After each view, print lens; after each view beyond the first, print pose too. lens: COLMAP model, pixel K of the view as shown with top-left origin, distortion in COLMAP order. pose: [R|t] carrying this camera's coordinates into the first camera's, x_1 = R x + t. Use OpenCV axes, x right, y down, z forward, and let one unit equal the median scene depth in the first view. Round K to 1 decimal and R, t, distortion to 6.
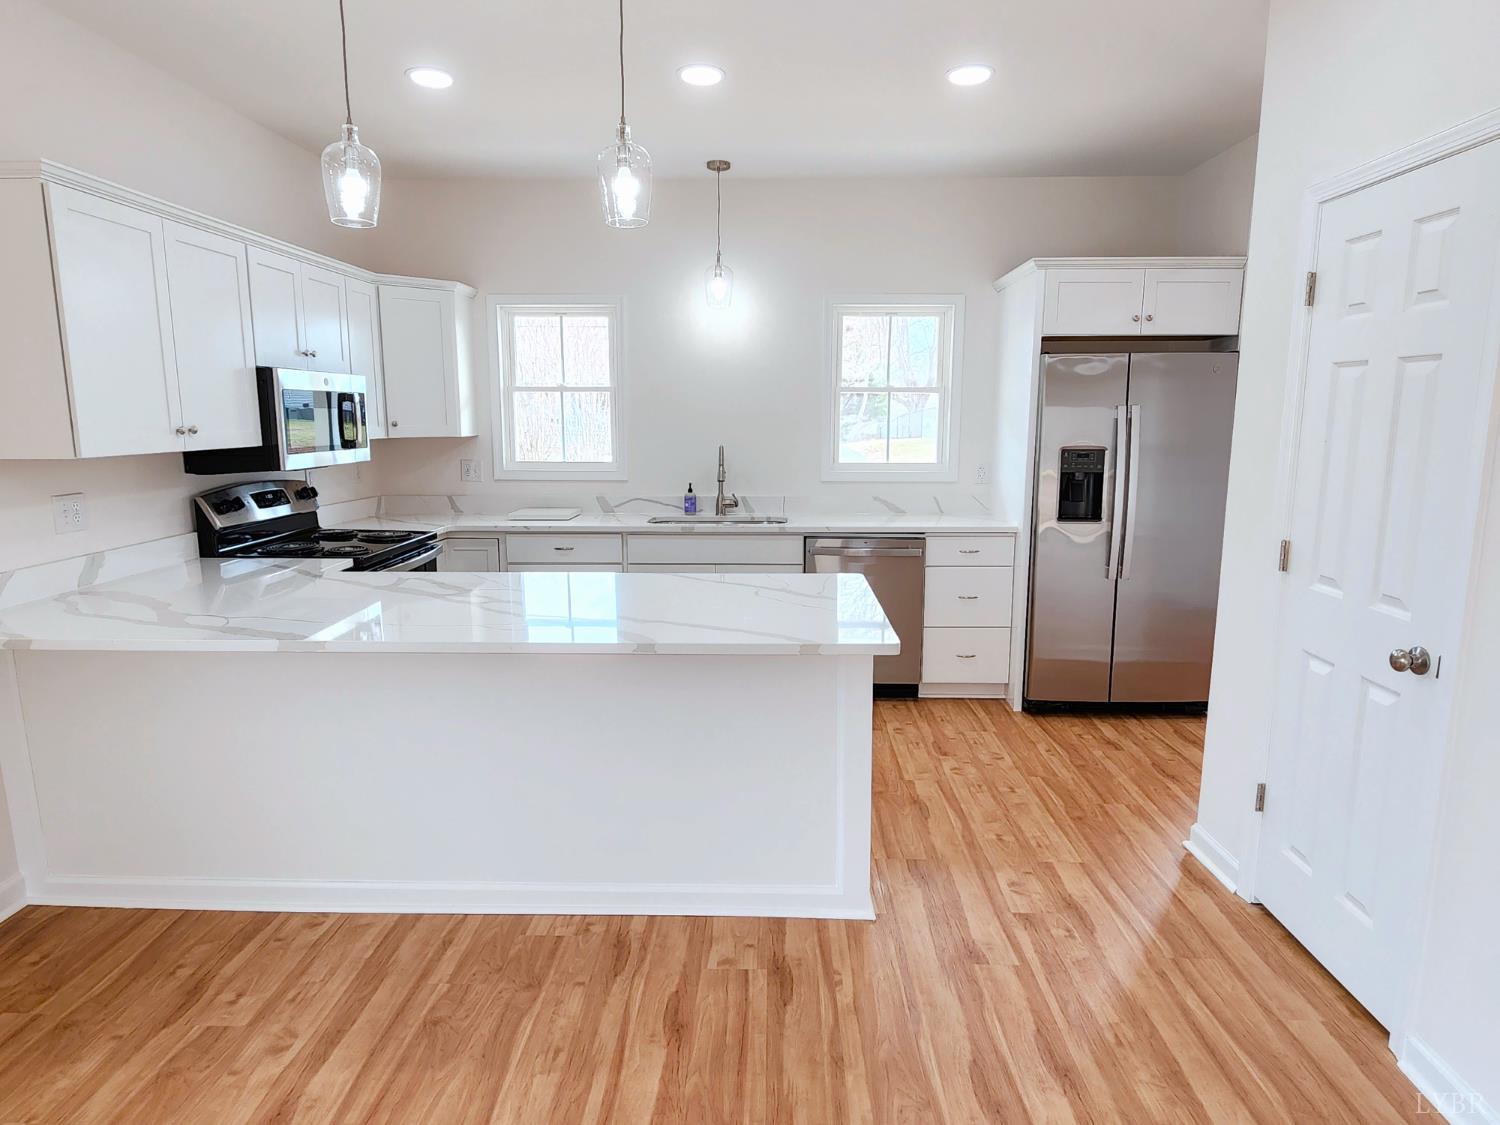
lens RADIAL K [[873.1, 0, 749.4], [0, 873.1, 555.8], [0, 0, 1]] dist [-0.000513, -0.001896]
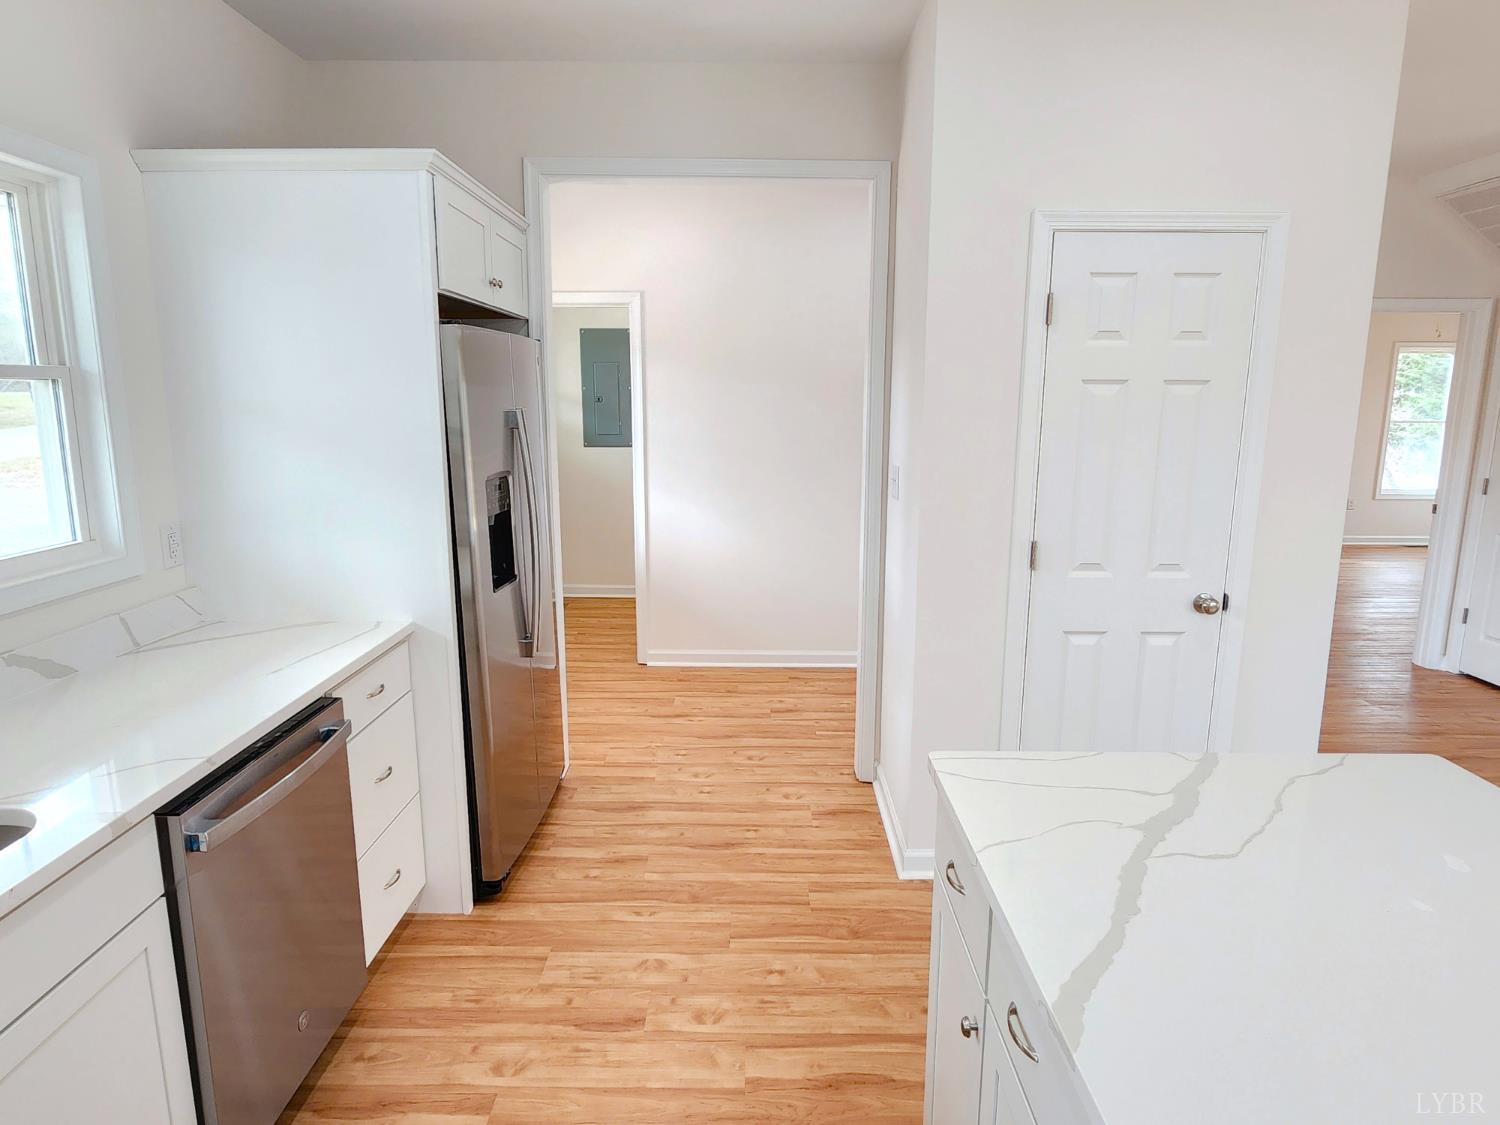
lens RADIAL K [[873.1, 0, 751.6], [0, 873.1, 554.2], [0, 0, 1]] dist [-0.000513, -0.001896]
pose [[-0.022030, -0.179577, 0.983497, -0.268512], [0.158498, 0.970667, 0.180785, -0.152482], [-0.987114, 0.159865, 0.007079, 0.808234]]
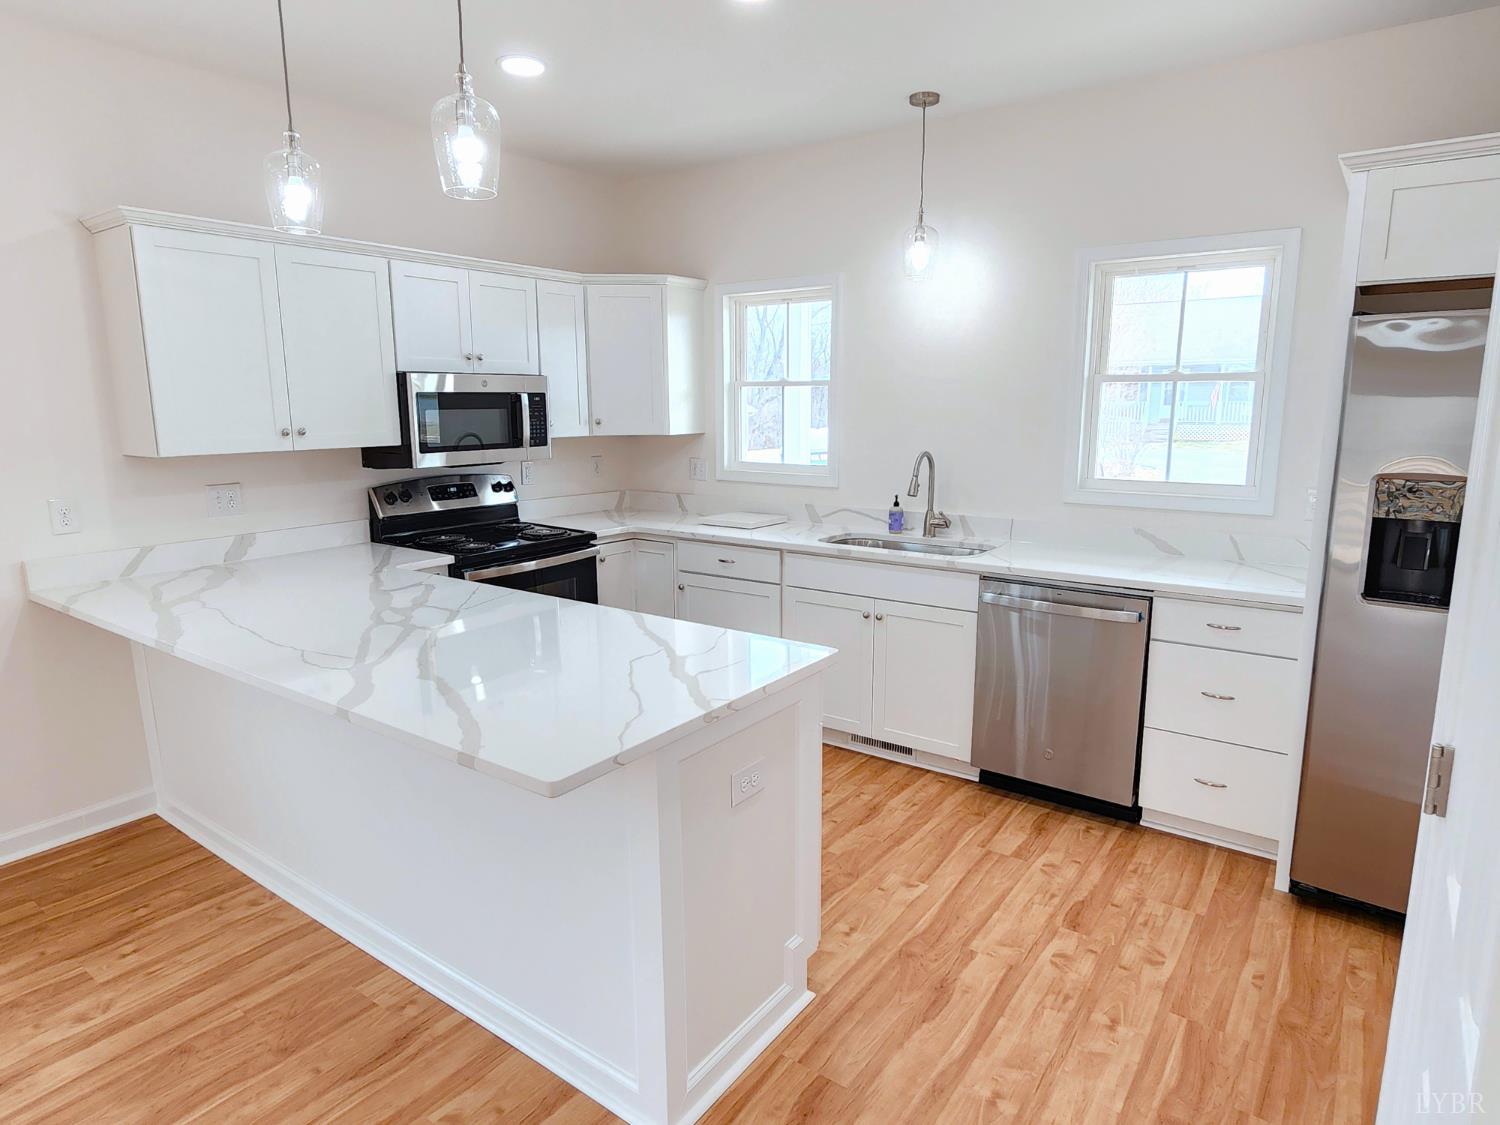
lens RADIAL K [[873.1, 0, 750.4], [0, 873.1, 553.3], [0, 0, 1]] dist [-0.000513, -0.001896]
pose [[0.823642, 0.093442, -0.559360, 0.340560], [-0.086003, 0.995505, 0.039664, -0.058311], [0.560552, 0.015438, 0.827976, 0.280683]]
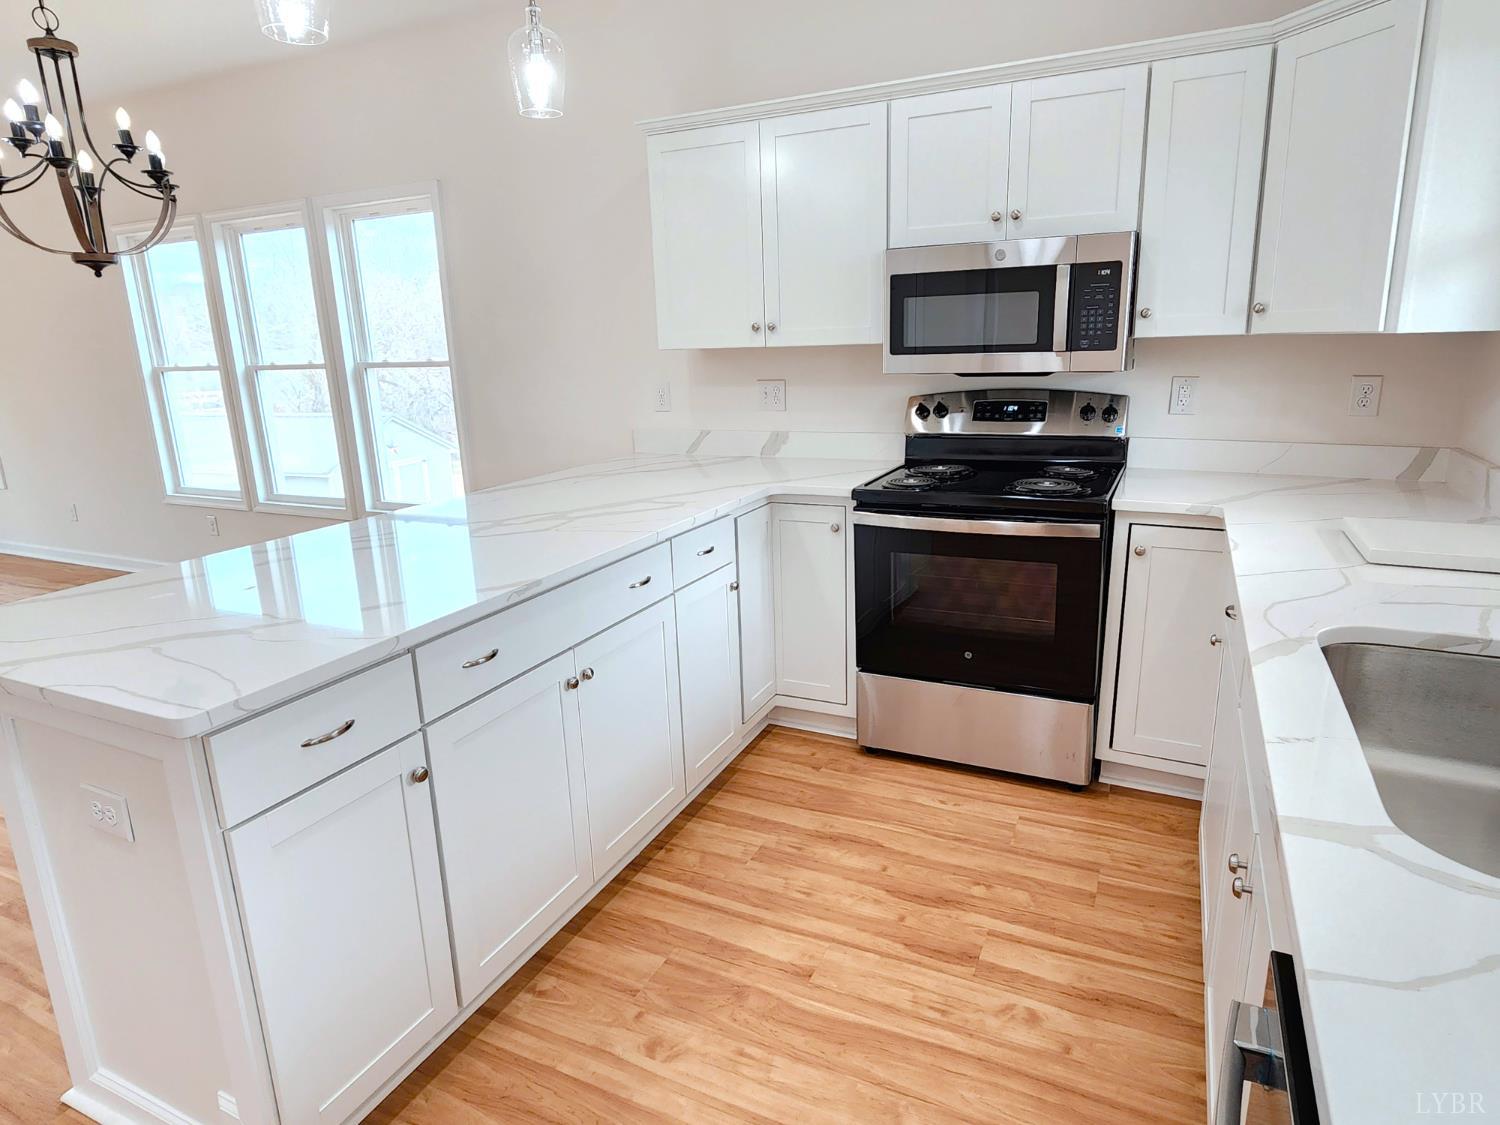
lens RADIAL K [[873.1, 0, 752.4], [0, 873.1, 555.6], [0, 0, 1]] dist [-0.000513, -0.001896]
pose [[-0.409146, 0.236141, -0.881384, 0.258282], [-0.116448, 0.944522, 0.307113, -0.144575], [0.905008, 0.228289, -0.358949, 1.006907]]
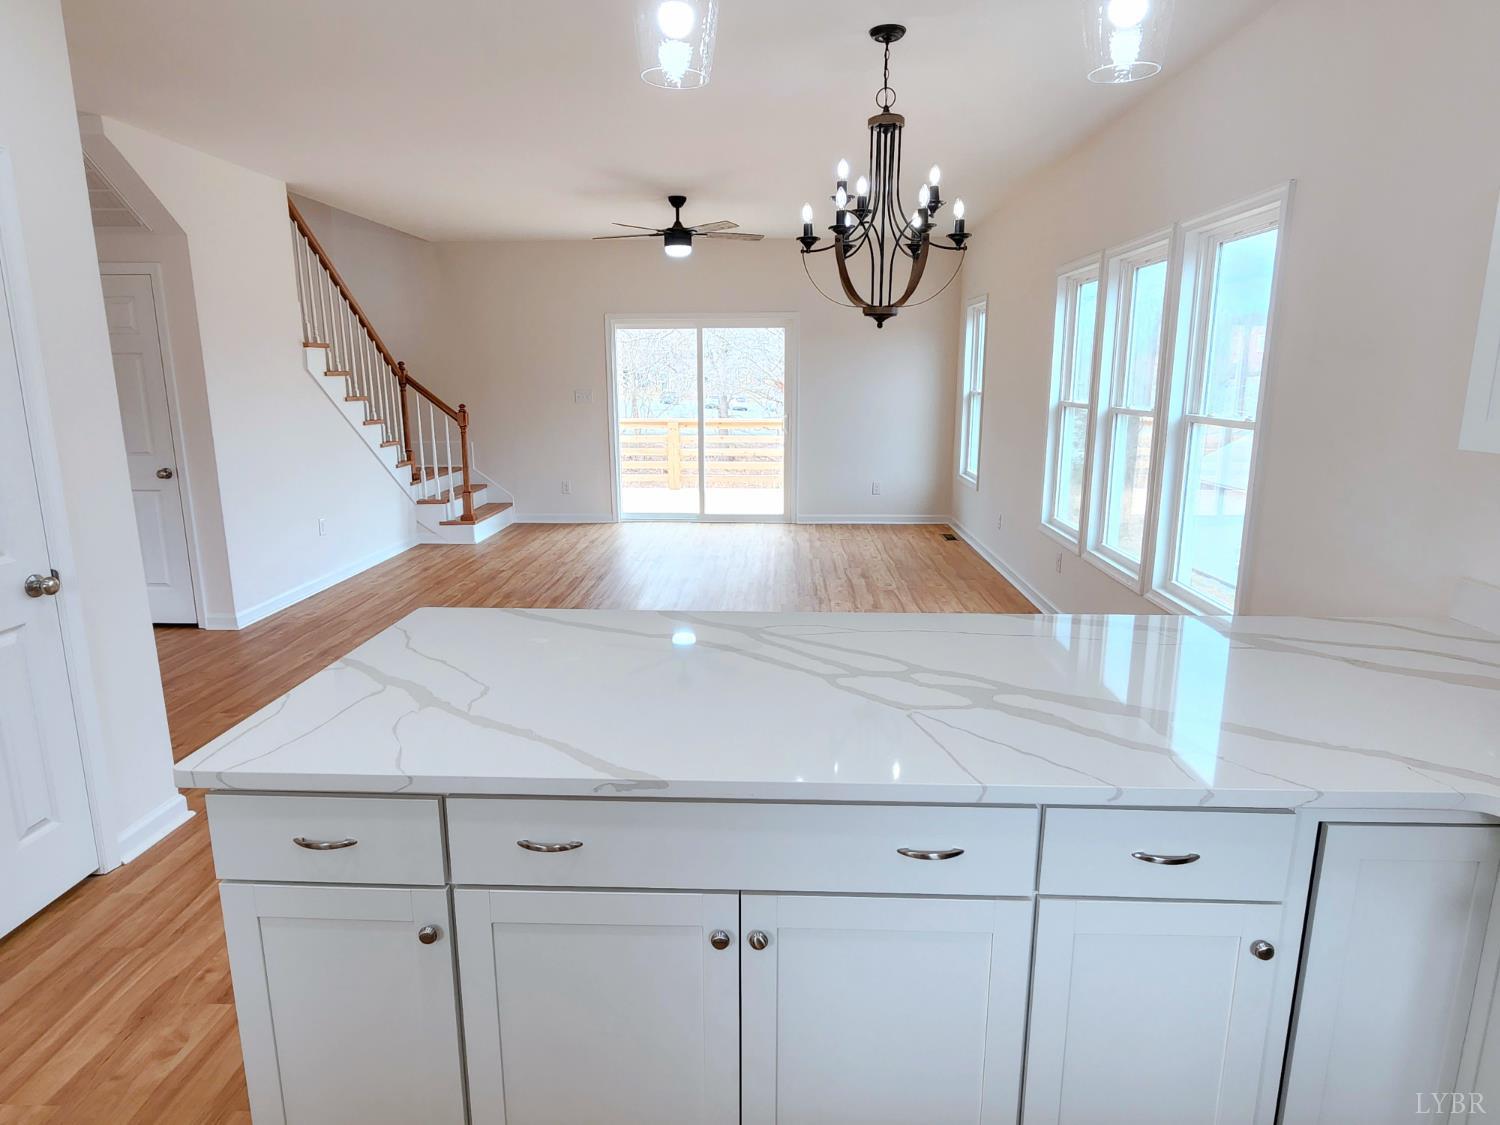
lens RADIAL K [[873.1, 0, 749.4], [0, 873.1, 553.8], [0, 0, 1]] dist [-0.000513, -0.001896]
pose [[-0.999901, -0.002373, 0.013882, -0.120291], [0.002795, 0.932660, 0.360746, -0.173134], [-0.013803, 0.360749, -0.932561, 1.014612]]
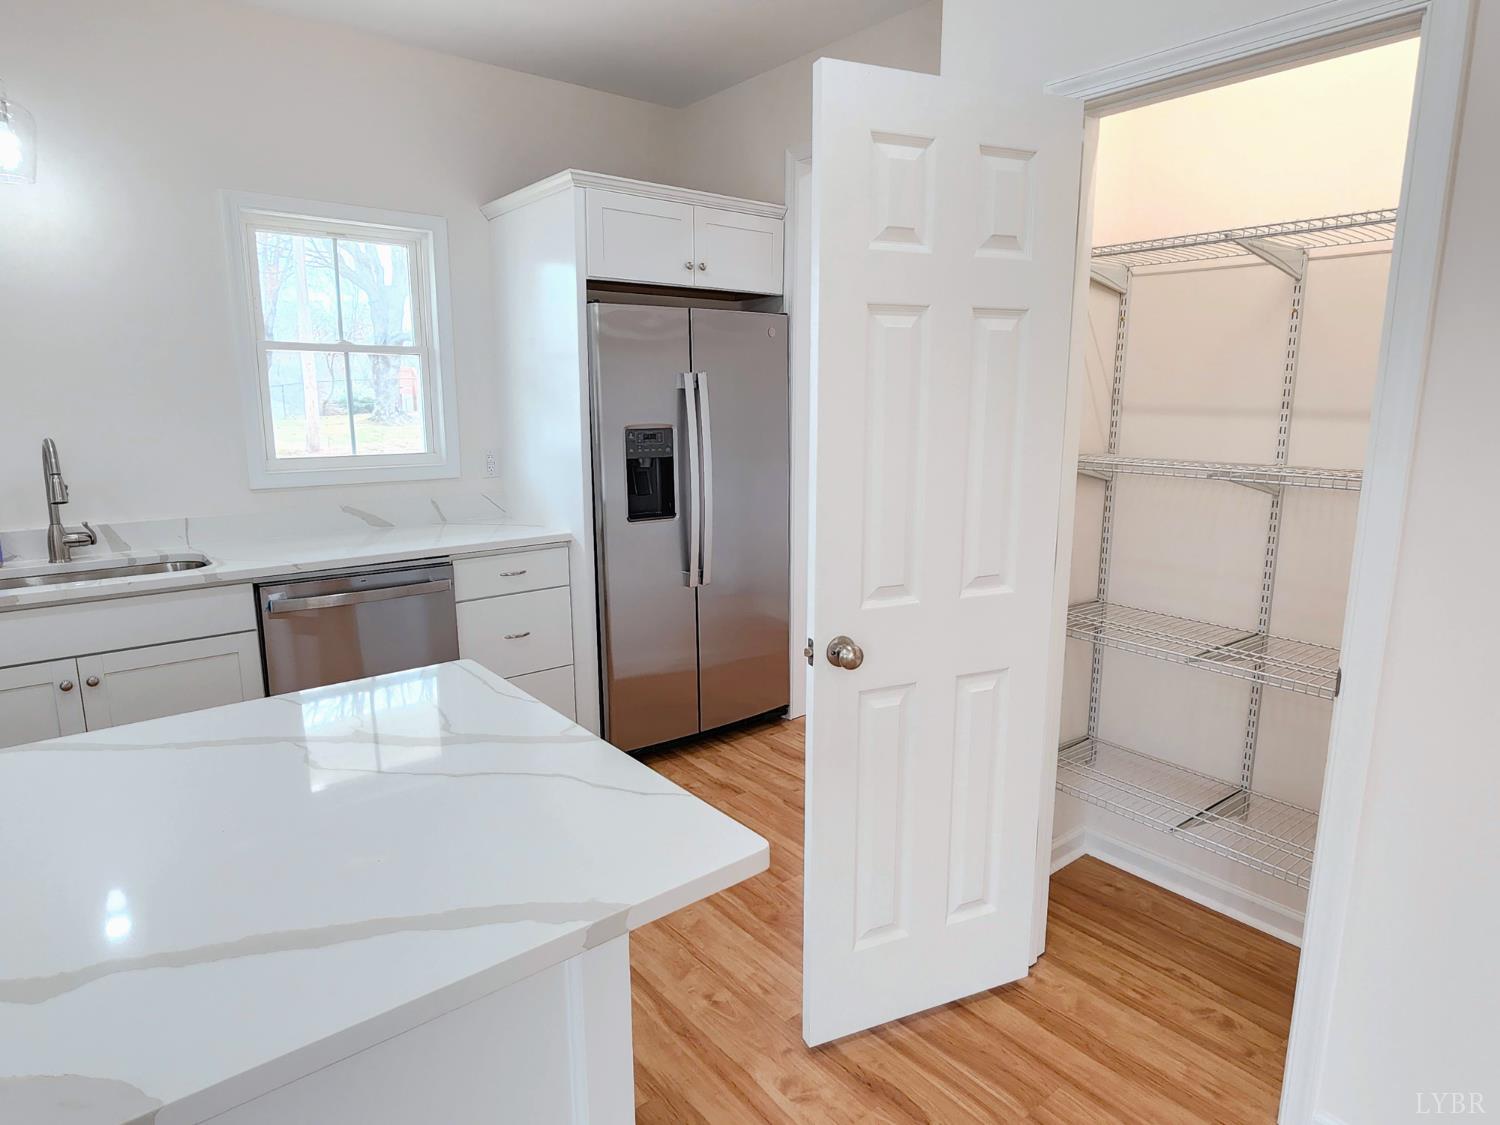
lens RADIAL K [[873.1, 0, 753.0], [0, 873.1, 558.3], [0, 0, 1]] dist [-0.000513, -0.001896]
pose [[0.759352, -0.119482, 0.639616, -0.063534], [0.103190, 0.992669, 0.062925, -0.045249], [-0.642445, 0.018220, 0.766115, 0.335406]]
